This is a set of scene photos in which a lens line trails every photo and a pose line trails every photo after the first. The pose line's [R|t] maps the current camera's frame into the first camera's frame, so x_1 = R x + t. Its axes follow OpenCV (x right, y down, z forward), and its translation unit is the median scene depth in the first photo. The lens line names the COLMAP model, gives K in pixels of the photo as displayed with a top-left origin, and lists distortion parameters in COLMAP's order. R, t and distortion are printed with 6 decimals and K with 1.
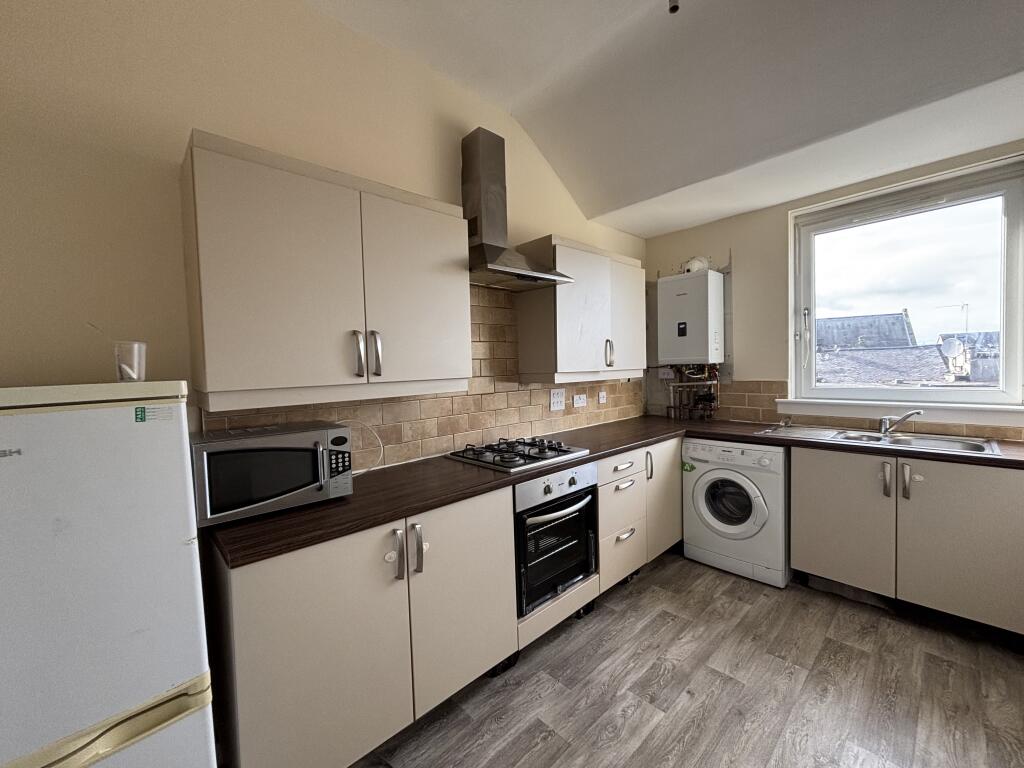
lens RADIAL K [[412.1, 0, 512.0], [0, 412.1, 384.0], [0, 0, 1]] dist [0.001001, 0.000107]
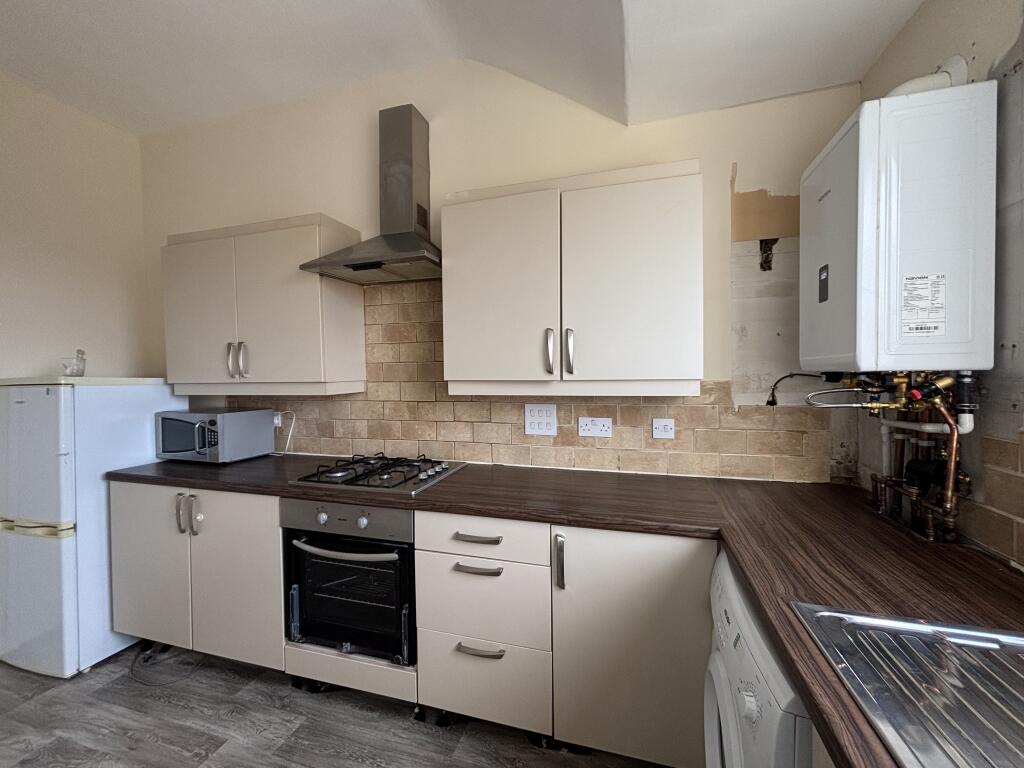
lens RADIAL K [[402.9, 0, 528.6], [0, 402.9, 387.0], [0, 0, 1]] dist [-0.000297, -0.000249]
pose [[0.516557, 0.050505, -0.854762, 0.819538], [-0.042755, 0.998535, 0.033162, -0.047498], [0.855184, 0.019415, 0.517960, 0.763284]]
